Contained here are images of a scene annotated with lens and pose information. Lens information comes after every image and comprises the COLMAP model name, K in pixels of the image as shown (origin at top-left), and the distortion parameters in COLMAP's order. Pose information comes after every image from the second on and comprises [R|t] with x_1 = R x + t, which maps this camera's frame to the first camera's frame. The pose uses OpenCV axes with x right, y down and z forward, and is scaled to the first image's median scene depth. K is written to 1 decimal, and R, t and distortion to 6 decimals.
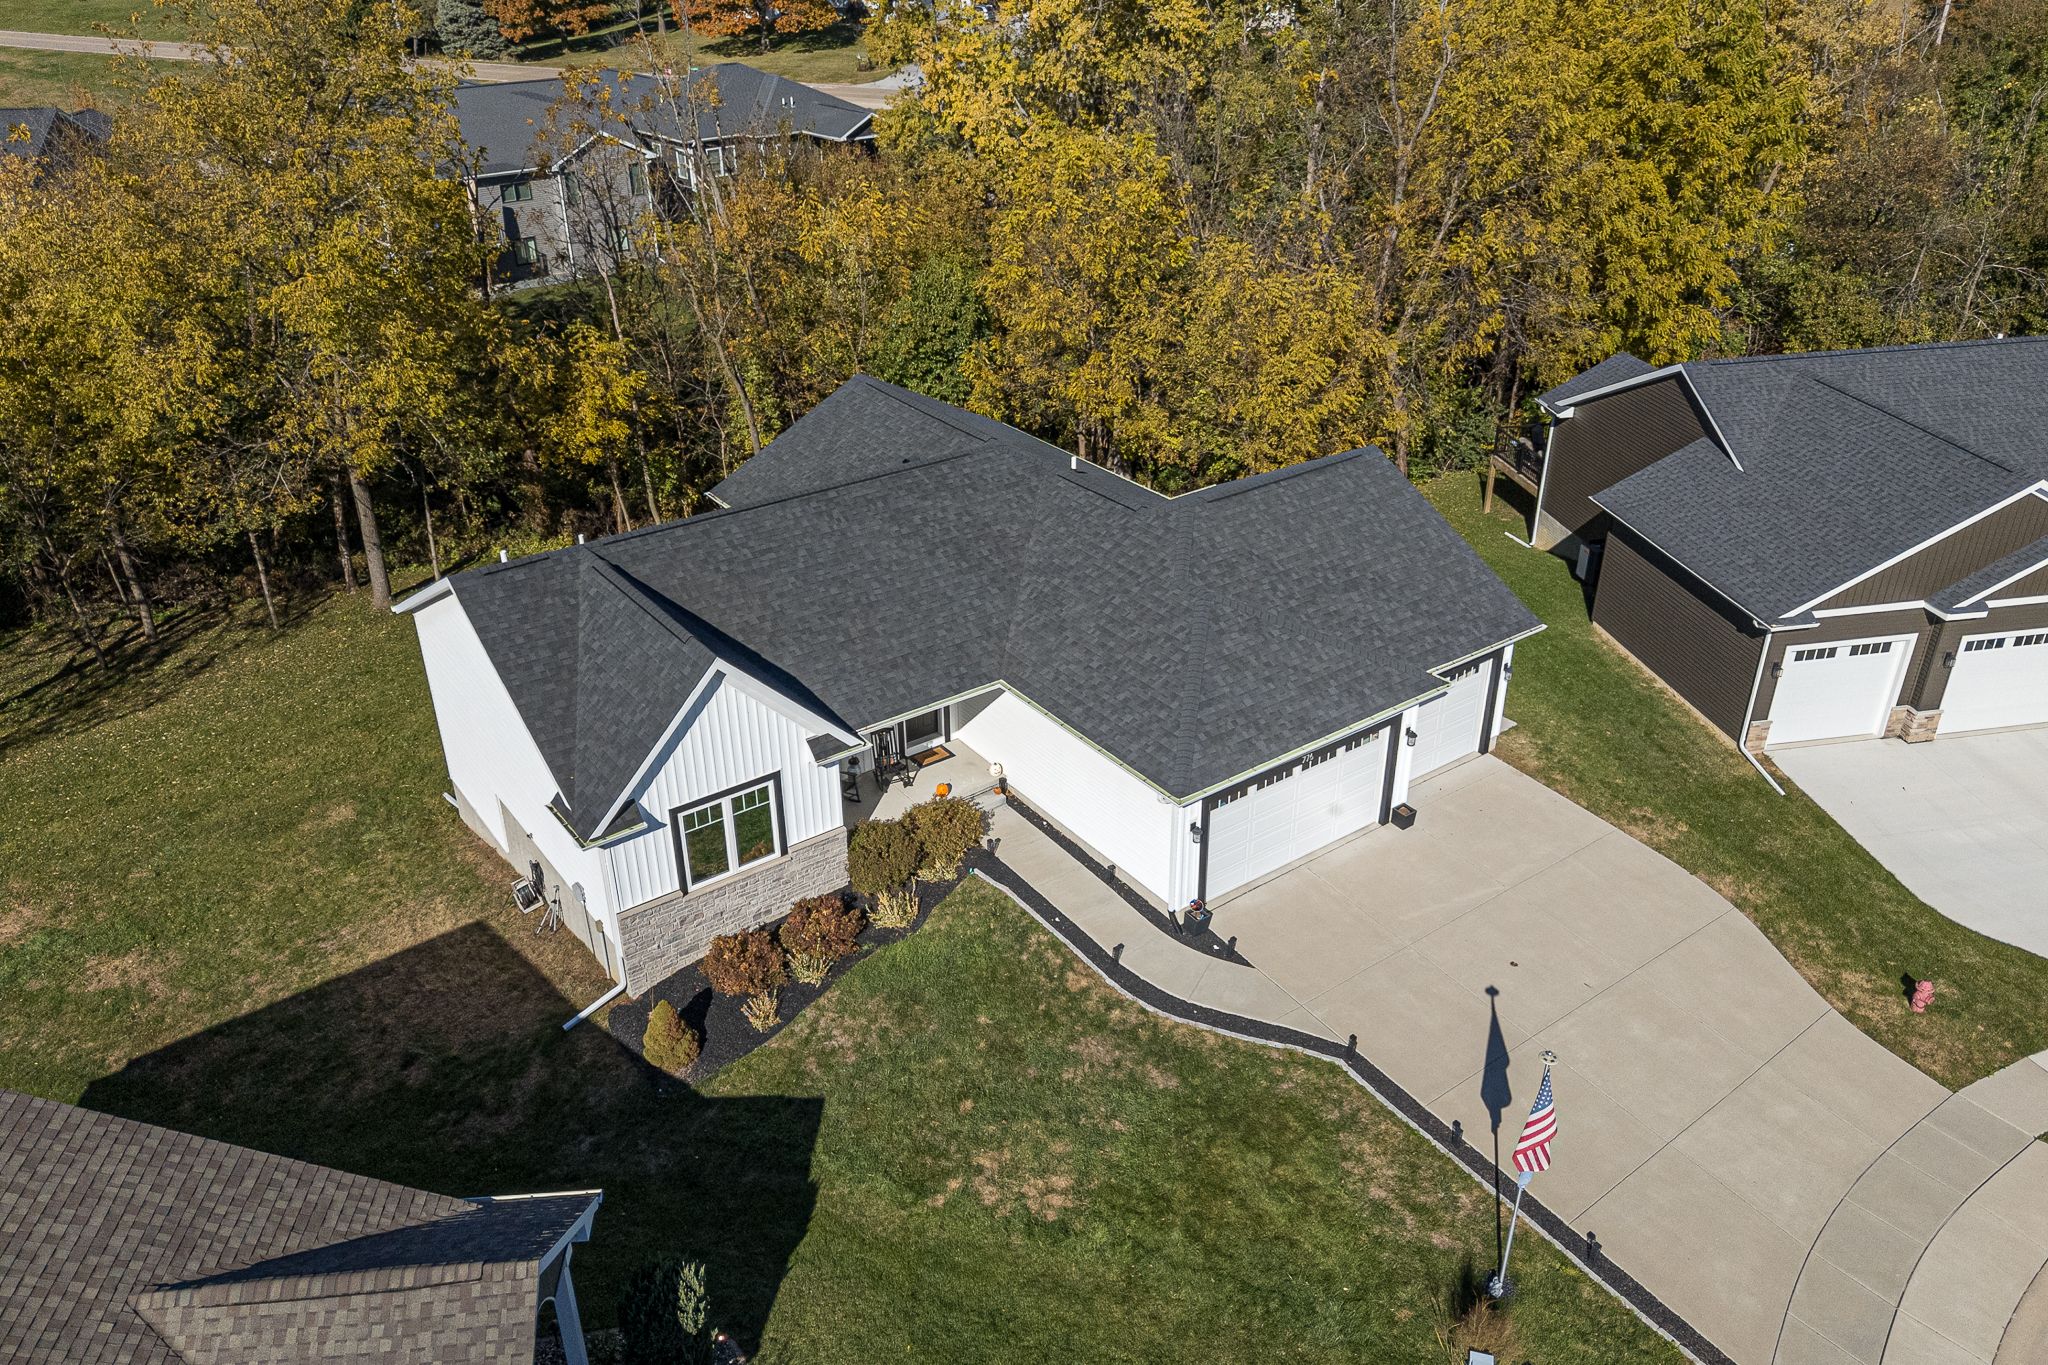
lens RADIAL K [[1550.3, 0, 1071.3], [0, 1550.3, 677.2], [0, 0, 1]] dist [0.022737, -0.000194]
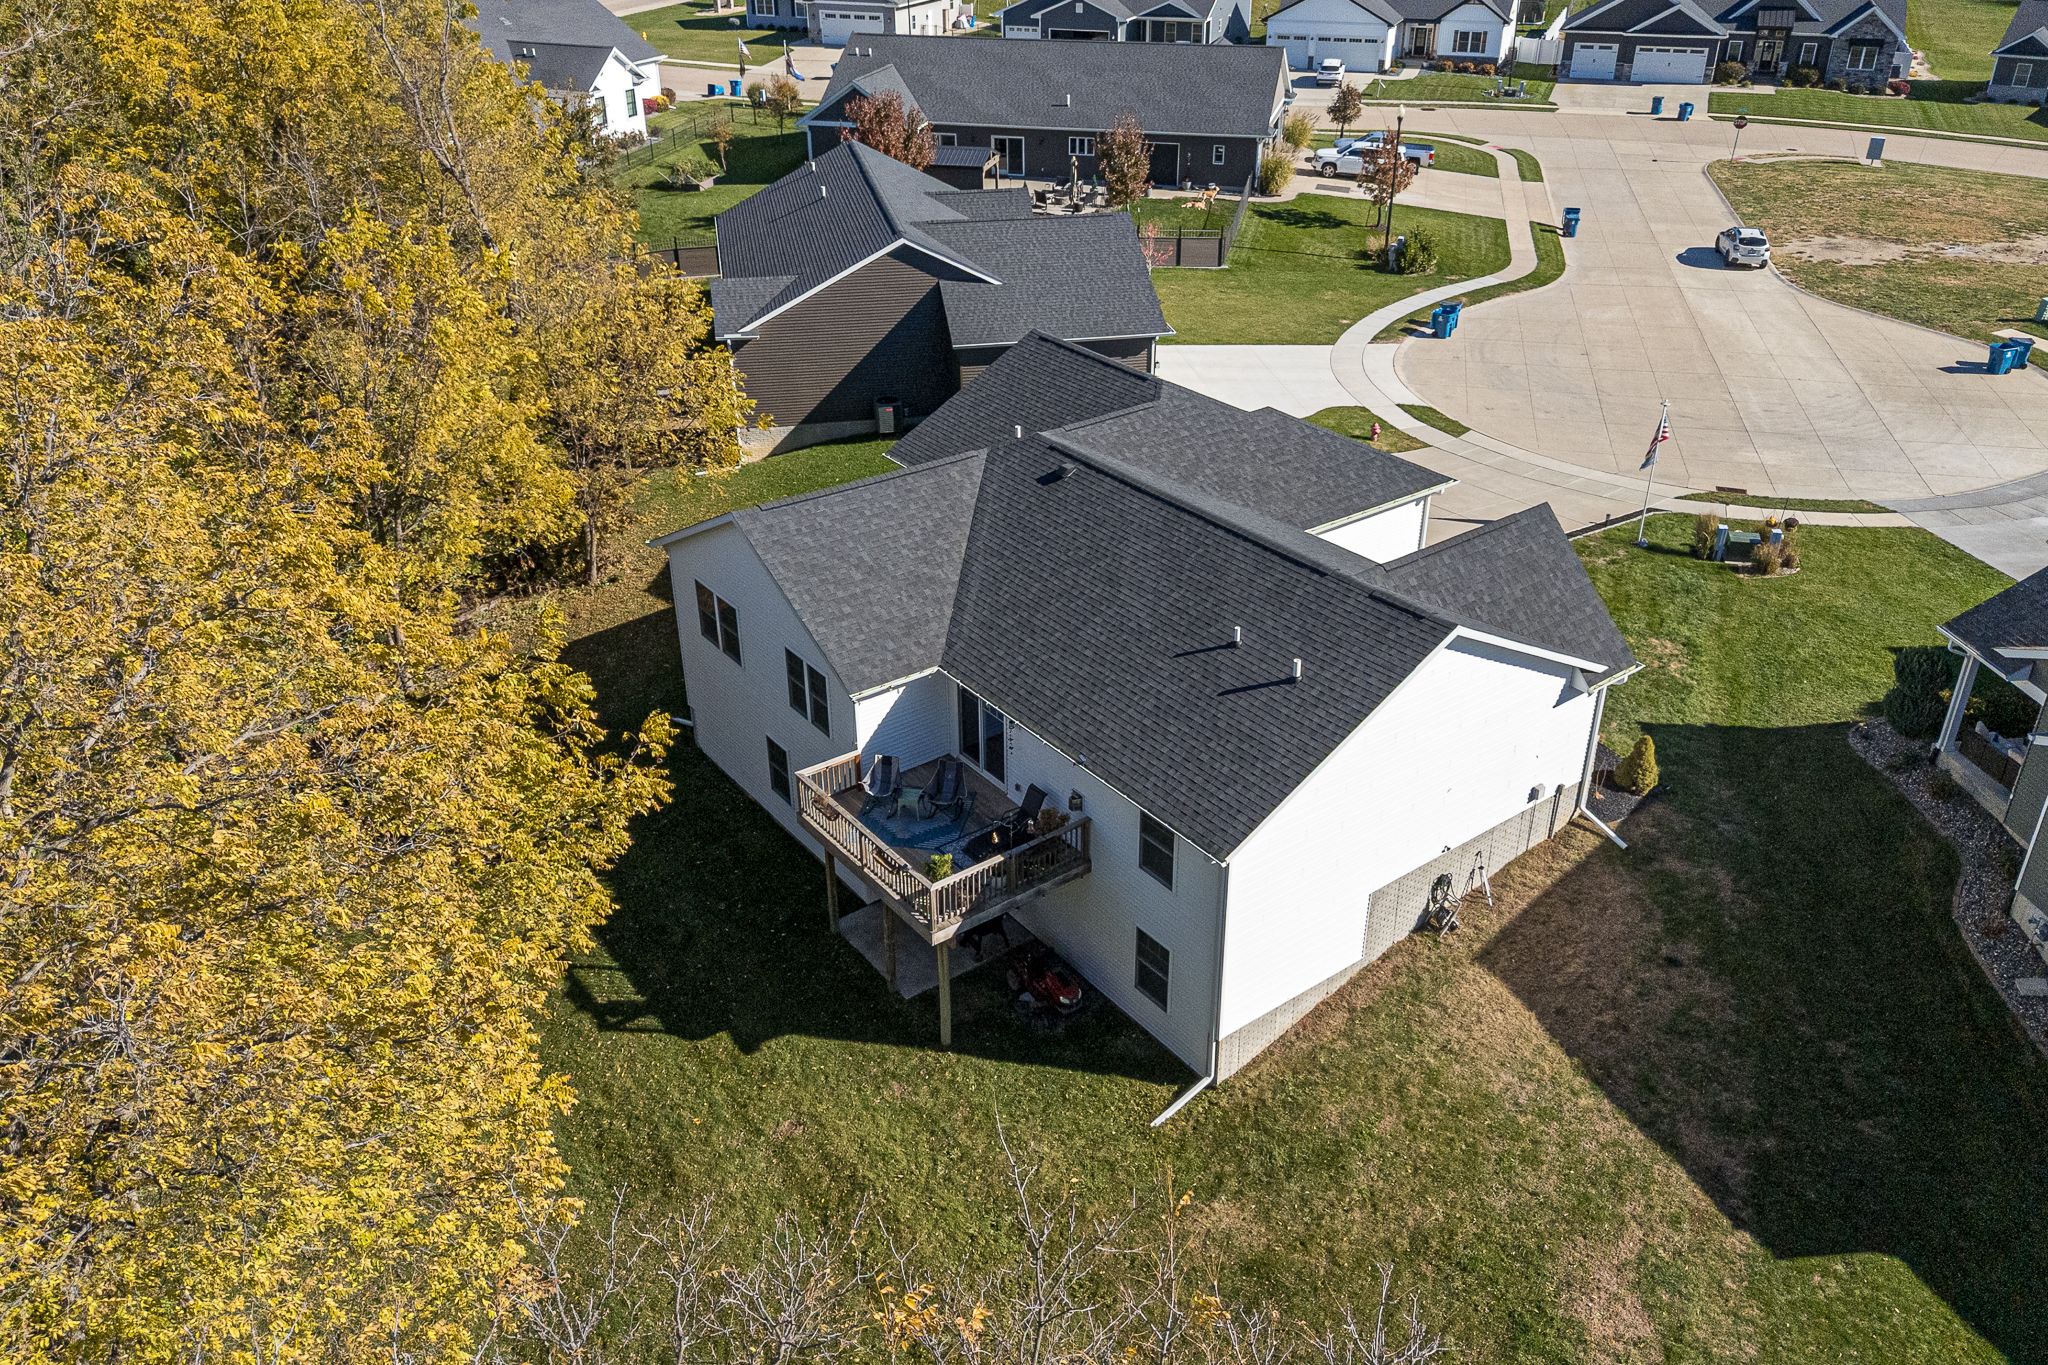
lens RADIAL K [[1550.3, 0, 1071.3], [0, 1550.3, 677.2], [0, 0, 1]] dist [0.022737, -0.000194]
pose [[-0.037268, -0.481699, 0.875544, -1.279936], [0.485180, 0.757234, 0.437260, -0.580172], [-0.873620, 0.441093, 0.205490, 1.077429]]
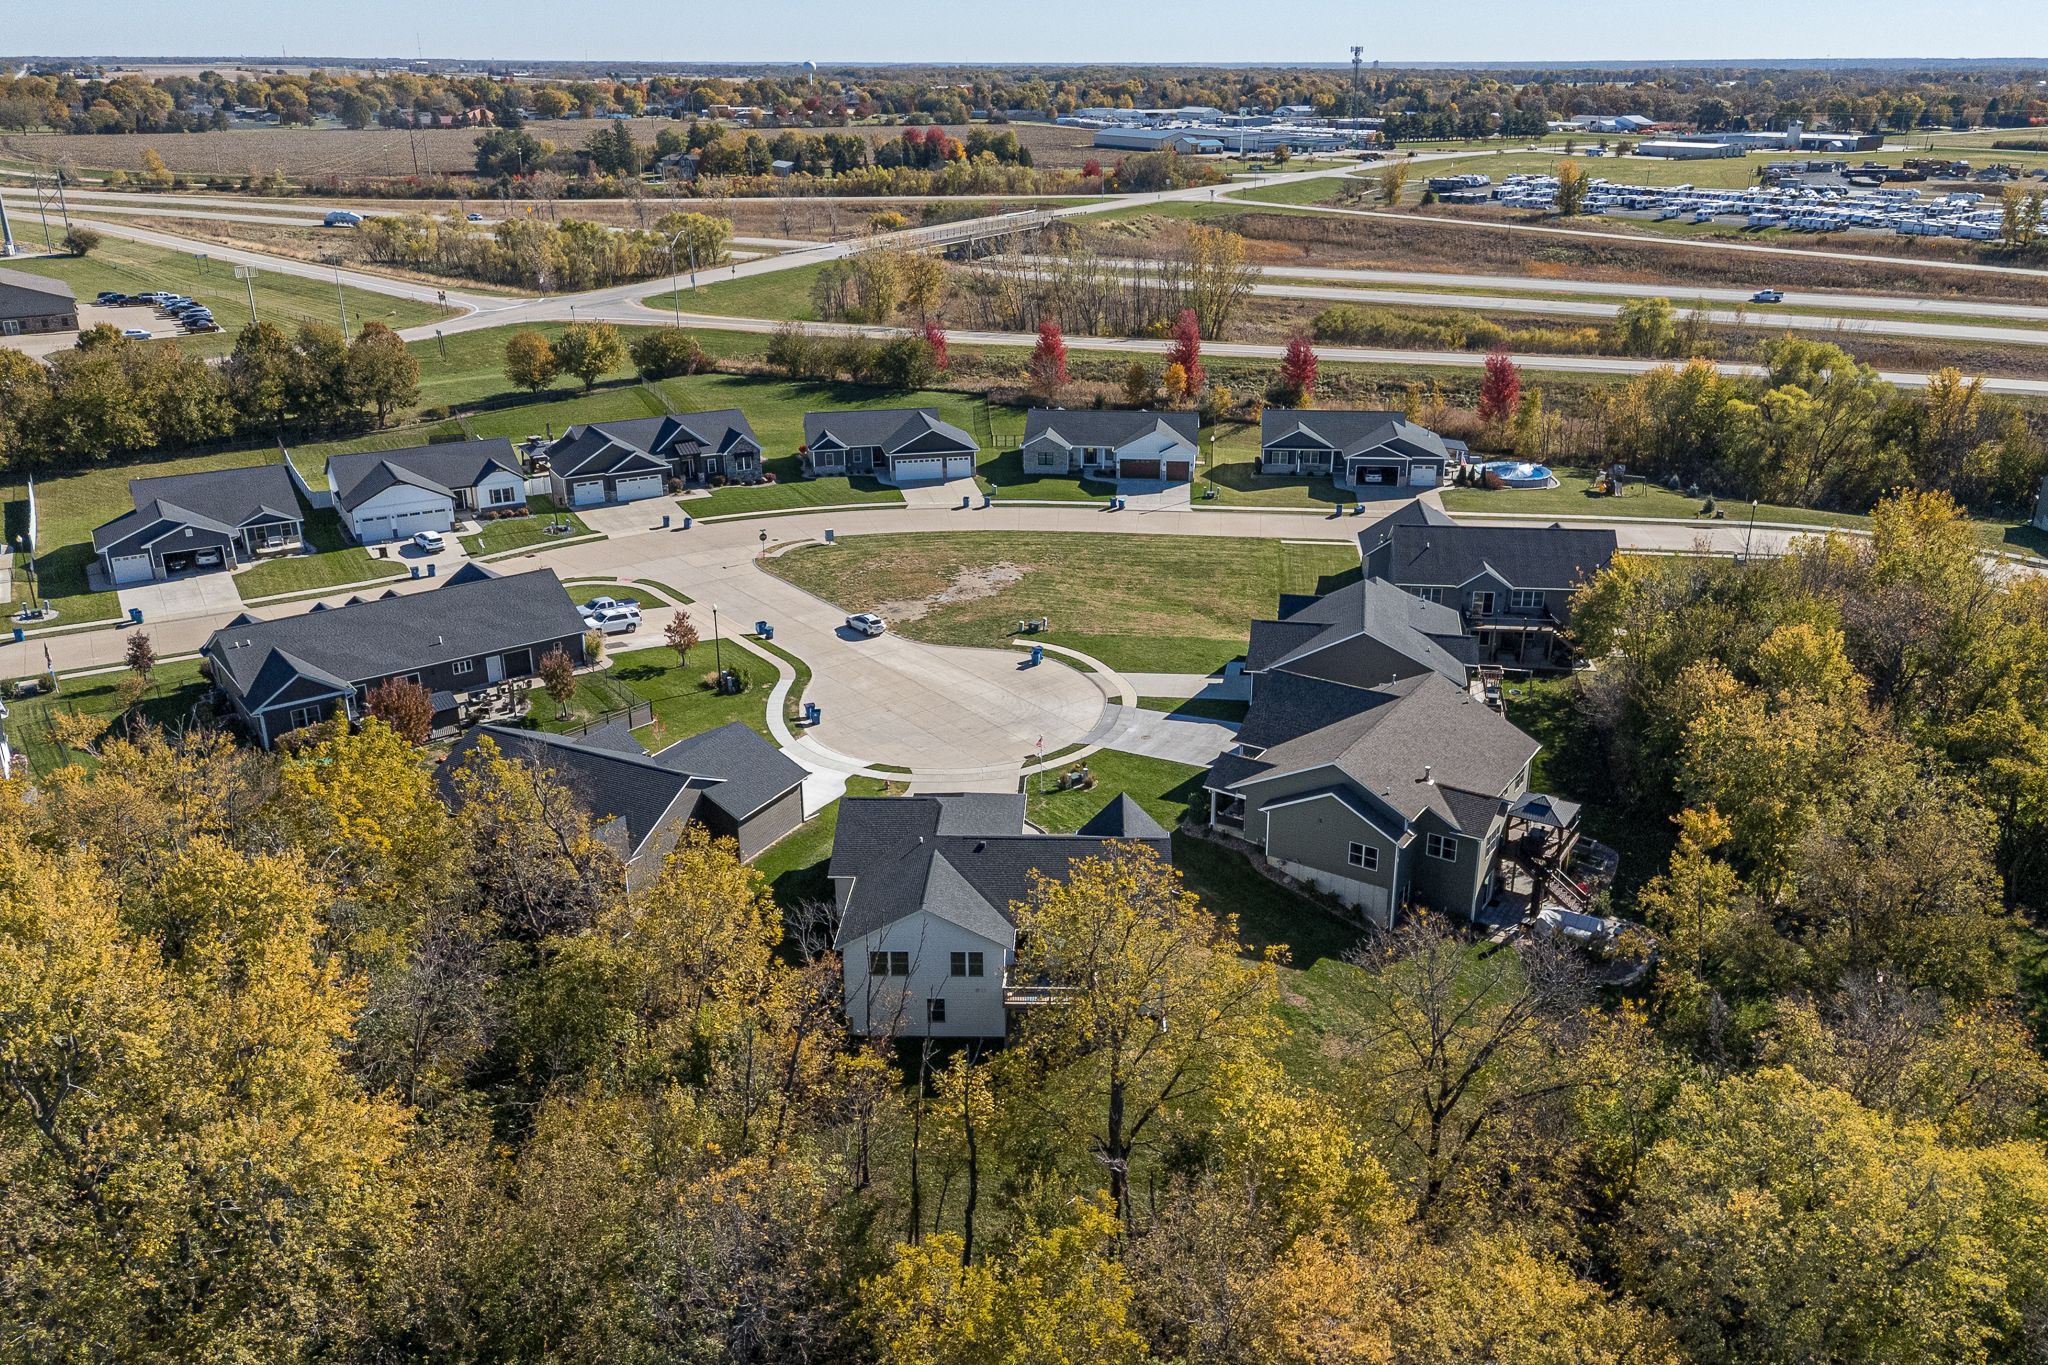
lens RADIAL K [[1550.3, 0, 1071.3], [0, 1550.3, 677.2], [0, 0, 1]] dist [0.022737, -0.000194]
pose [[-0.803840, -0.219654, 0.552804, -1.890115], [0.288079, 0.669321, 0.684850, -2.426099], [-0.520434, 0.709762, -0.474750, 2.375935]]
